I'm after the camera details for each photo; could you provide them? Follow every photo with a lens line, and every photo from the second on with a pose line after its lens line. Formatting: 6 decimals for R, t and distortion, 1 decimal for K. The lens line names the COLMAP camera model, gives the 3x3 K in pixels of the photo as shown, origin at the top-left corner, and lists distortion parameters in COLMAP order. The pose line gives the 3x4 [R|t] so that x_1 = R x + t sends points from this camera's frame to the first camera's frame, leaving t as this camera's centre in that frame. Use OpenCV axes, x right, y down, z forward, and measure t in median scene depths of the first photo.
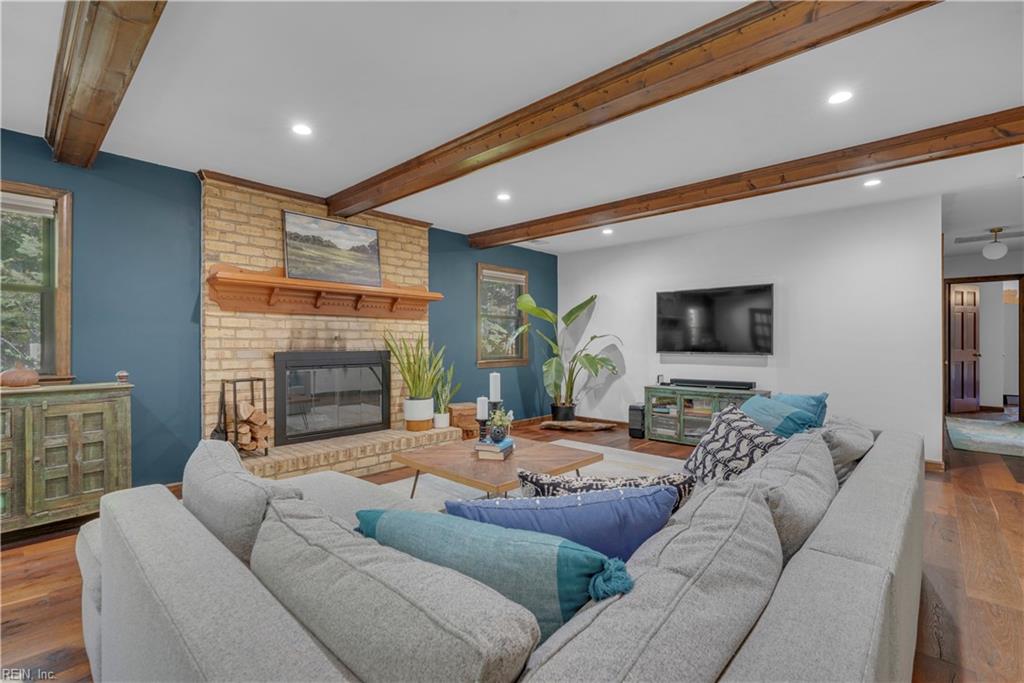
lens RADIAL K [[462.5, 0, 525.8], [0, 462.5, 340.4], [0, 0, 1]] dist [-0.009445, 0.003681]
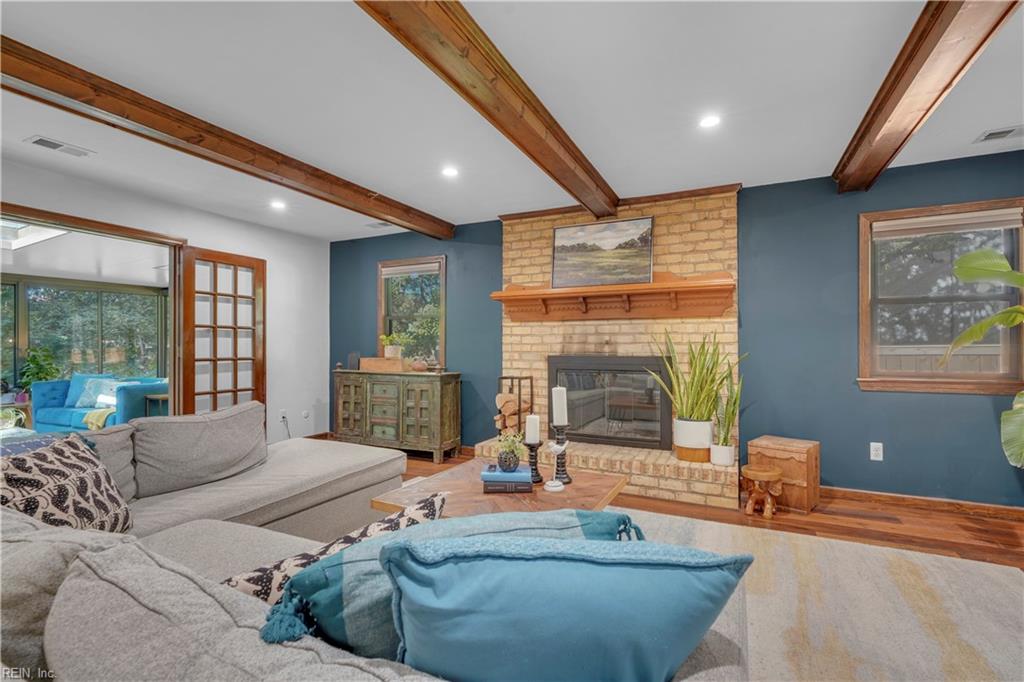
lens RADIAL K [[462.5, 0, 507.3], [0, 462.5, 344.8], [0, 0, 1]] dist [-0.009445, 0.003681]
pose [[0.276468, -0.006792, -0.960999, 0.484443], [0.003722, 0.999975, -0.005997, 0.005435], [0.961016, -0.001919, 0.276487, 0.552693]]
